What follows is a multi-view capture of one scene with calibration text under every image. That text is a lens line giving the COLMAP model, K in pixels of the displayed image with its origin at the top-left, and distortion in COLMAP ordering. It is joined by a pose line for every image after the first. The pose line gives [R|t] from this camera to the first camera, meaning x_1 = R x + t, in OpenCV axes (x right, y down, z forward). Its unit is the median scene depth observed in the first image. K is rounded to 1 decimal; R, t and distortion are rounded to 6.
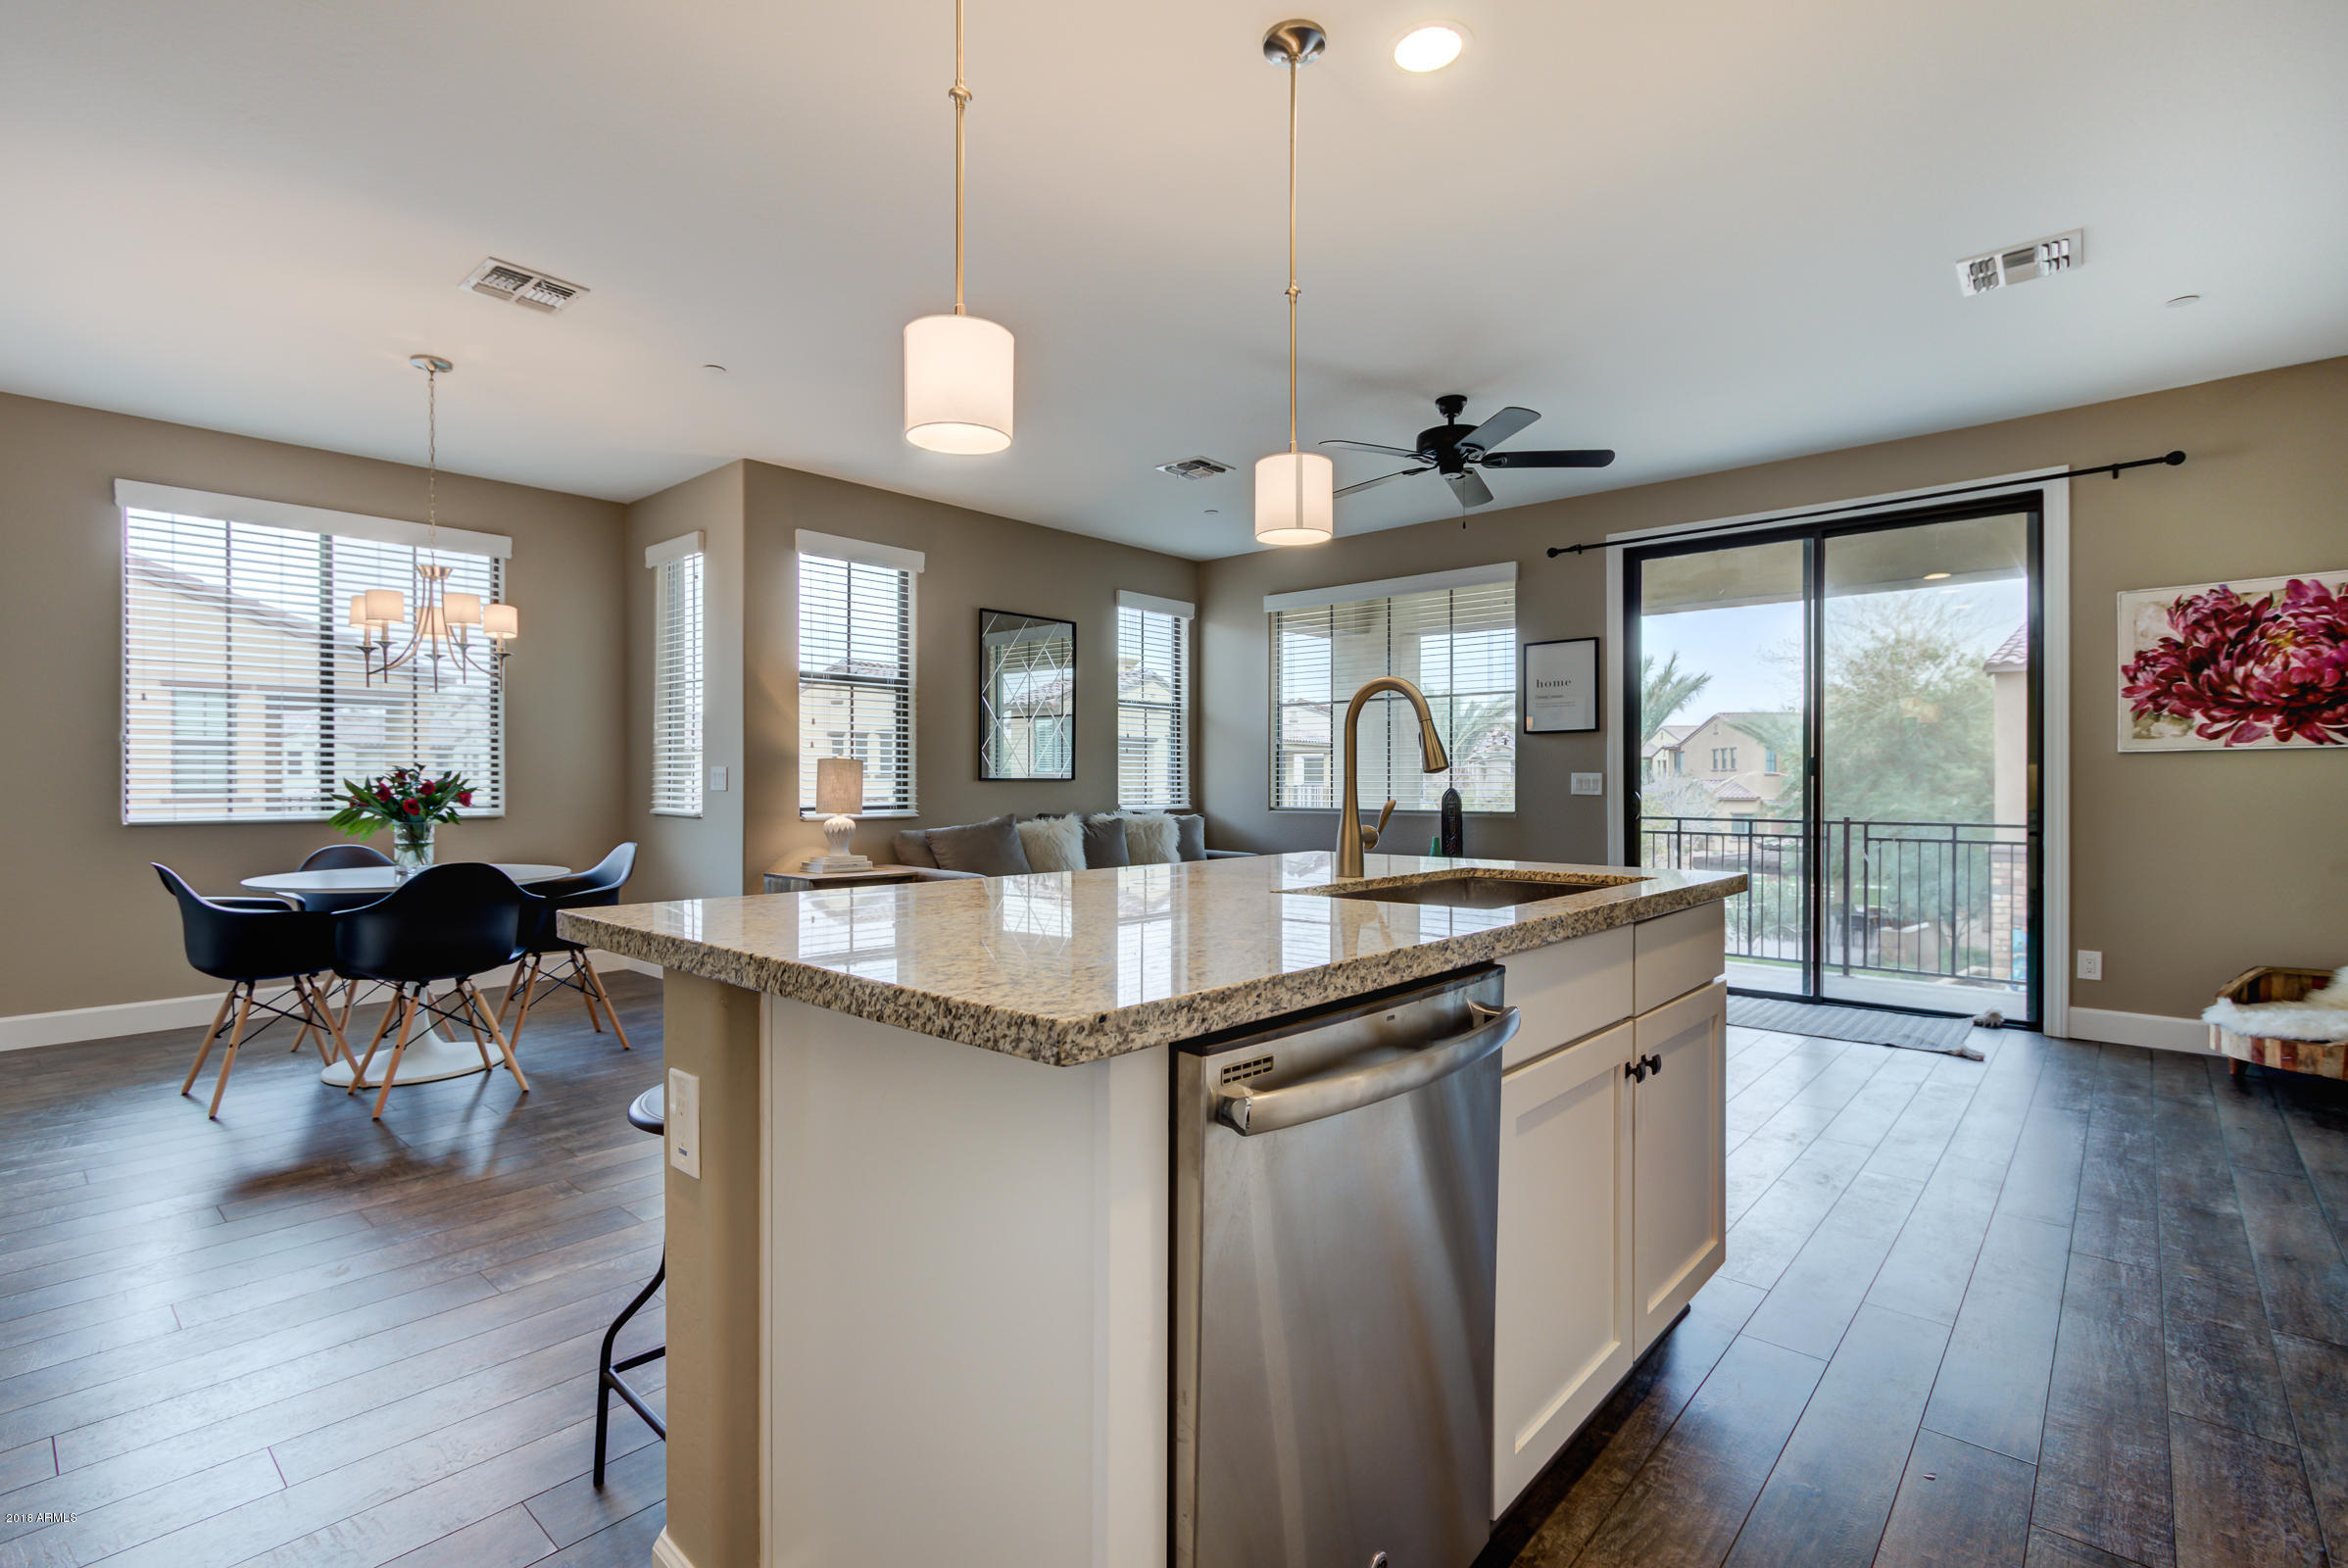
lens RADIAL K [[1065.6, 0, 1163.4], [0, 1065.6, 783.4], [0, 0, 1]] dist [-0.007981, 0.002661]
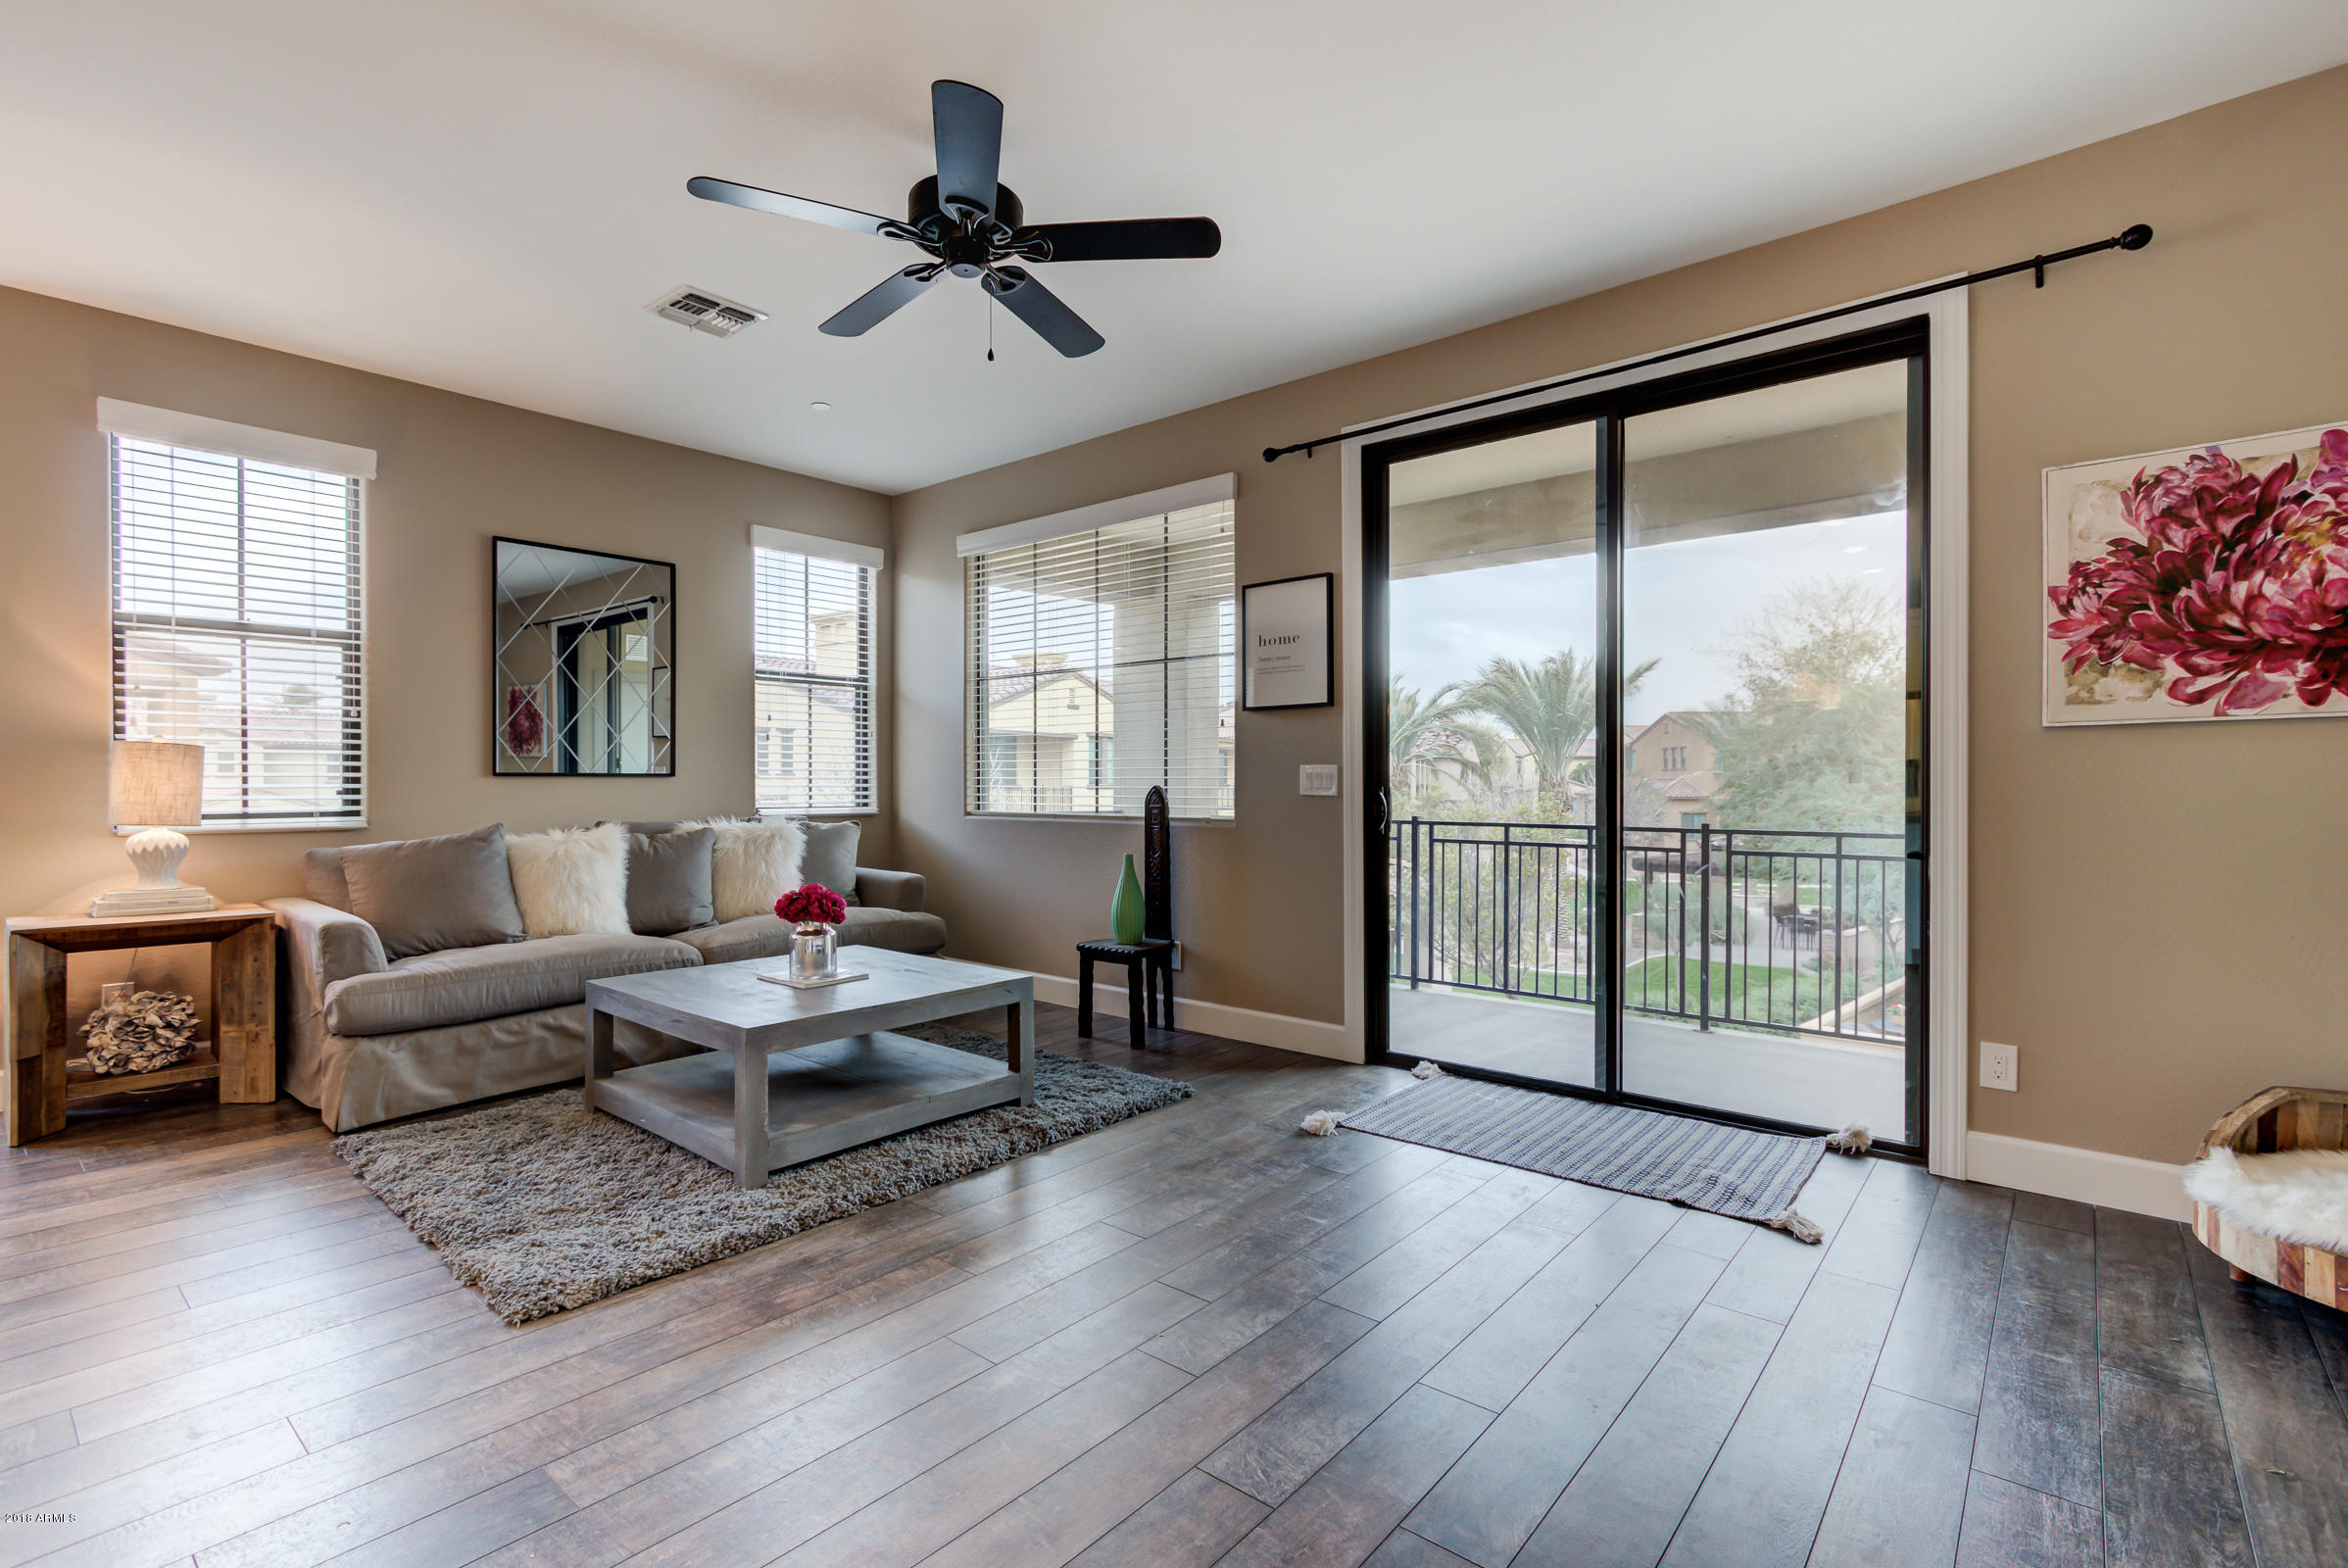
lens RADIAL K [[1065.6, 0, 1151.5], [0, 1065.6, 785.5], [0, 0, 1]] dist [-0.007981, 0.002661]
pose [[0.999681, -0.001105, 0.025251, 0.334909], [0.001030, 0.999995, 0.002967, 0.002541], [-0.025255, -0.002940, 0.999677, 0.362072]]
